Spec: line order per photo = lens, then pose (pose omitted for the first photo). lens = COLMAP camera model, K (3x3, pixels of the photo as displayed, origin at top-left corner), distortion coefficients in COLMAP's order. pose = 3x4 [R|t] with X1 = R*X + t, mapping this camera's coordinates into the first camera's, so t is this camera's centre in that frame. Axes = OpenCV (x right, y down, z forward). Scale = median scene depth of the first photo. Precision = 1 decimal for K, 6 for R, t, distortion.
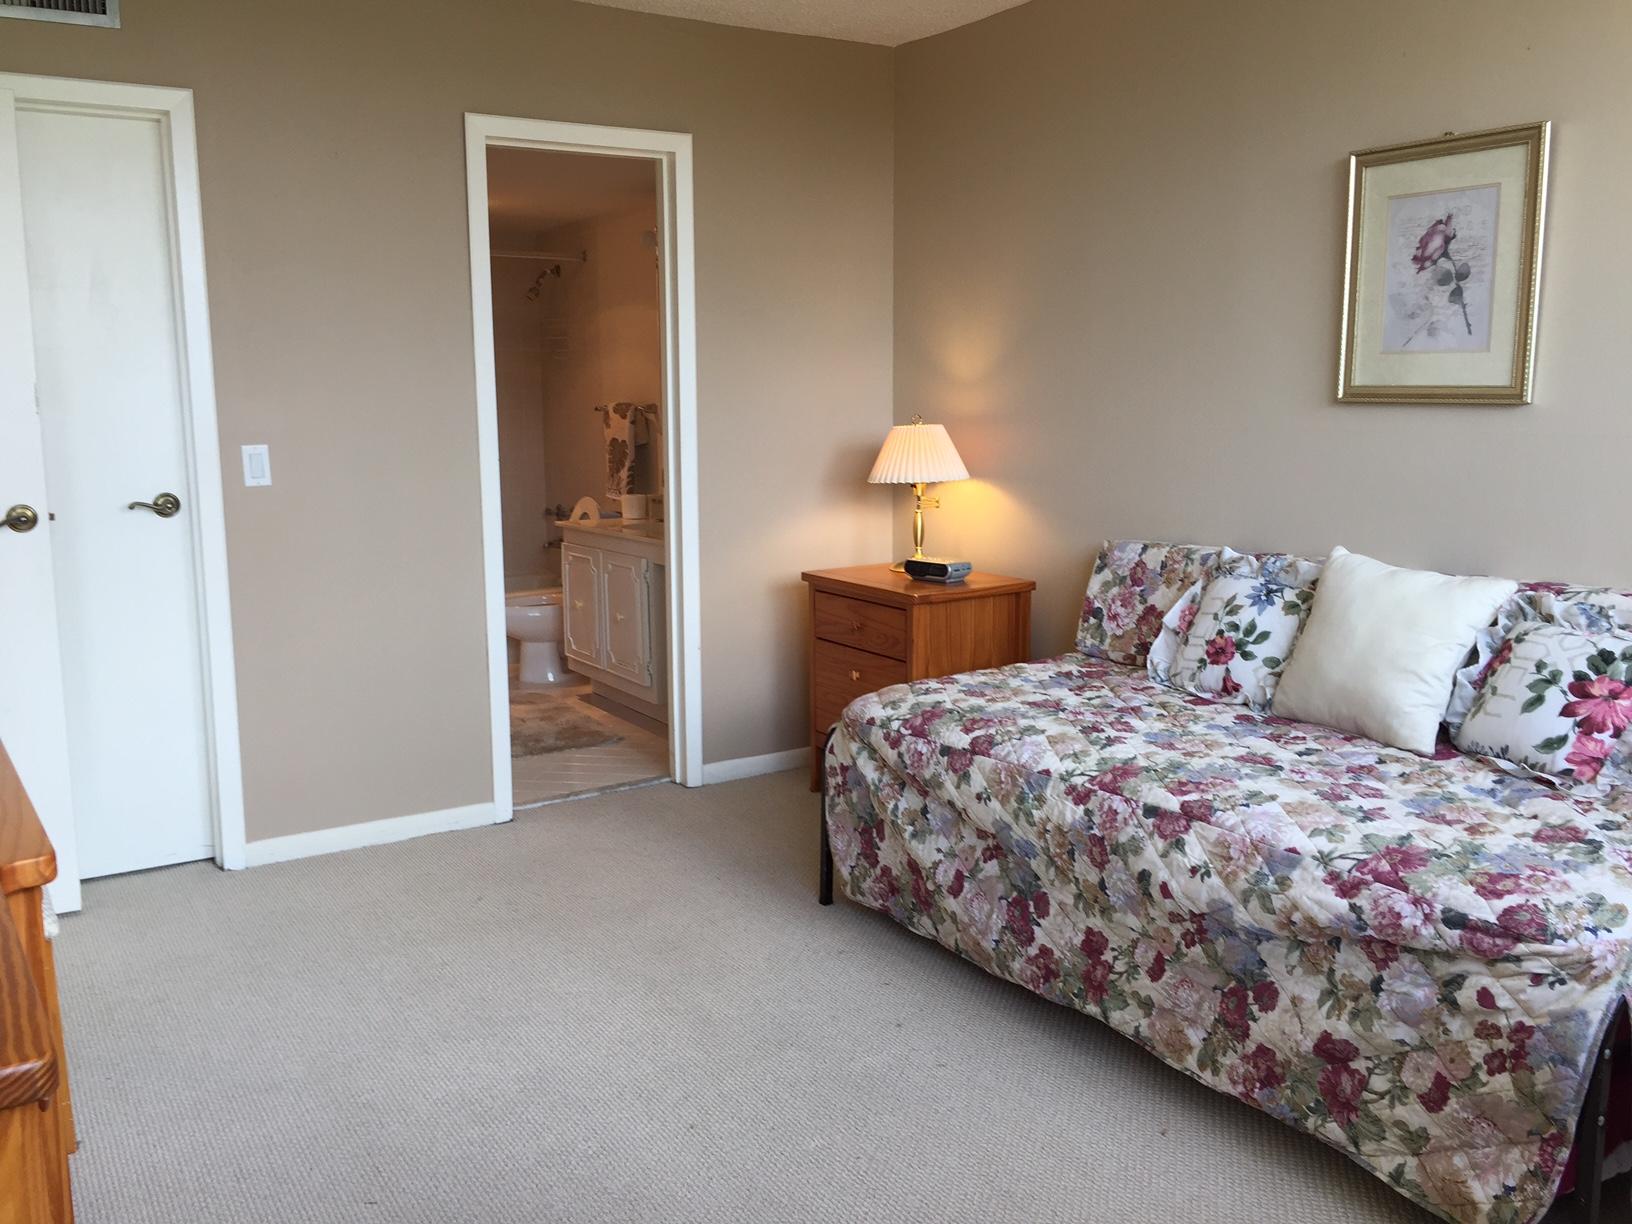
lens RADIAL K [[1409.7, 0, 815.7], [0, 1409.7, 609.6], [0, 0, 1]] dist [0.076113, 0.004646]
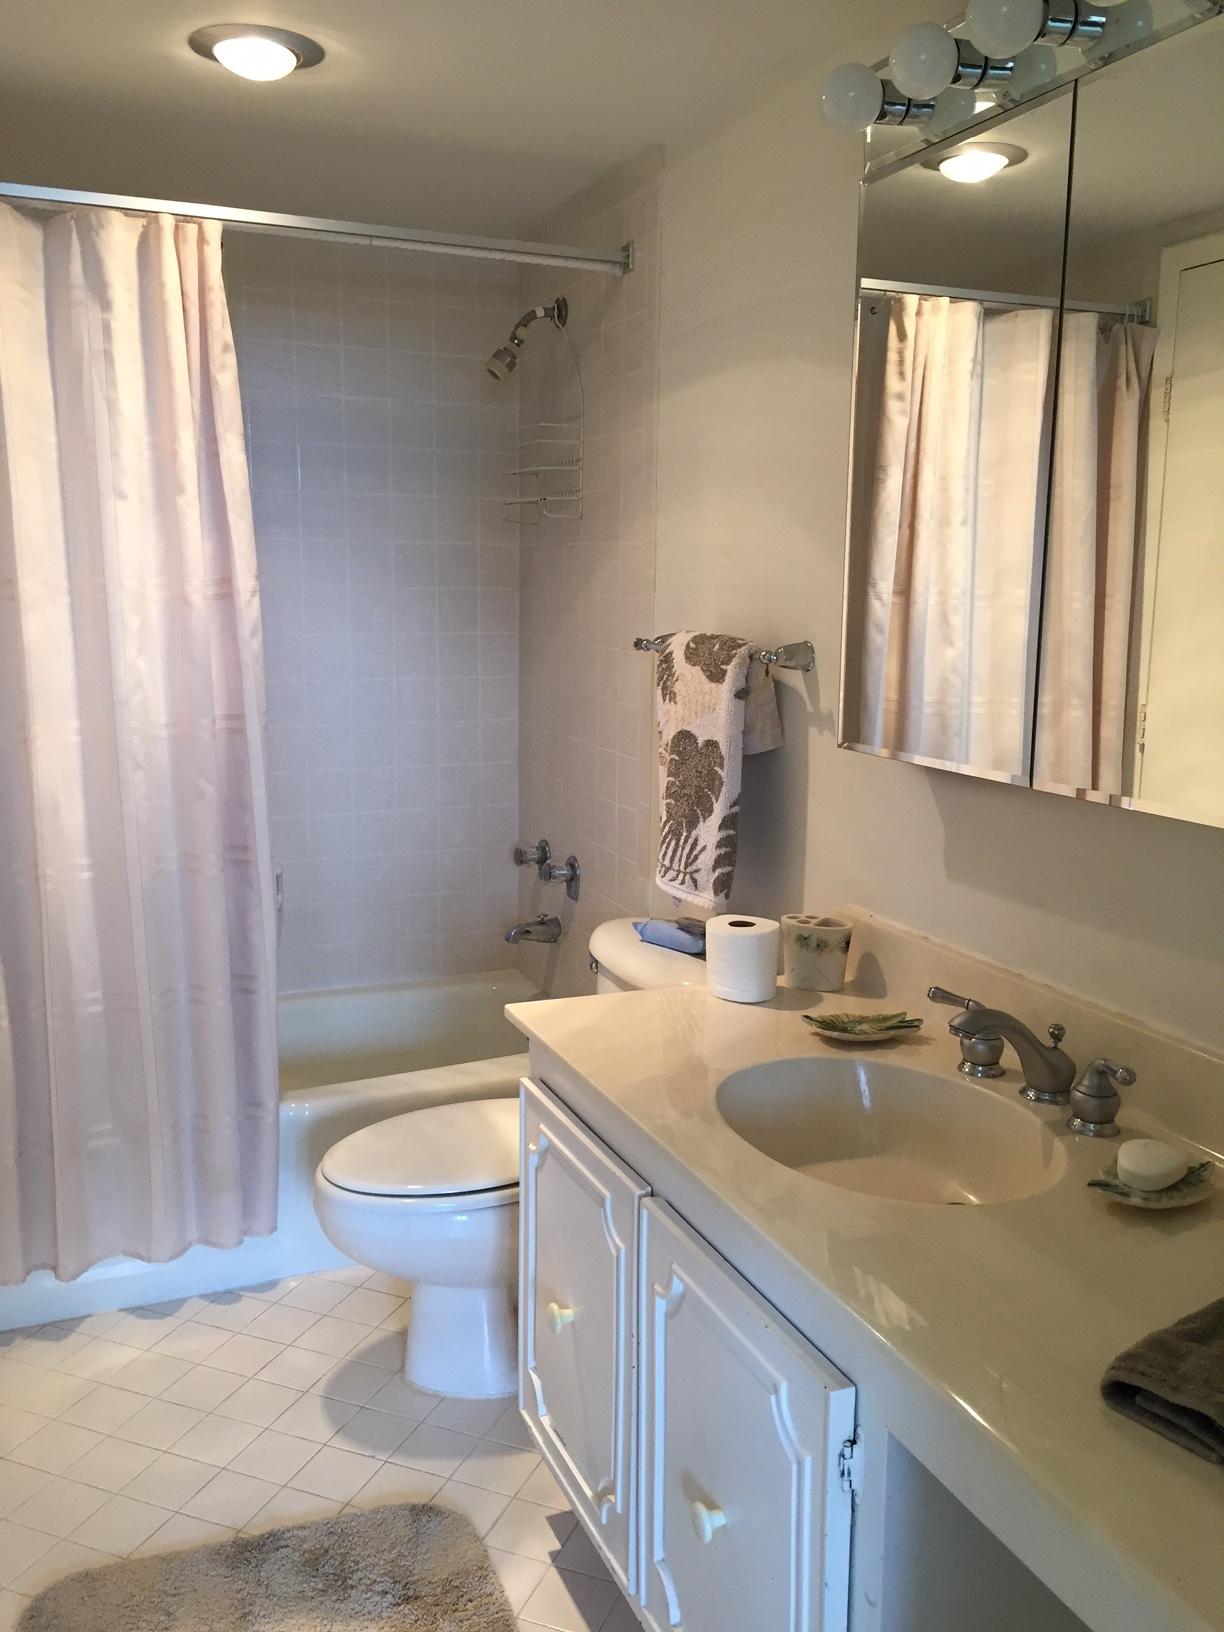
lens RADIAL K [[1409.7, 0, 613.0], [0, 1409.7, 818.6], [0, 0, 1]] dist [0.076113, 0.004646]
pose [[0.987564, 0.044905, -0.150671, -0.105556], [-0.042230, 0.998889, 0.020906, -0.106200], [0.151443, -0.014283, 0.988363, 0.640059]]
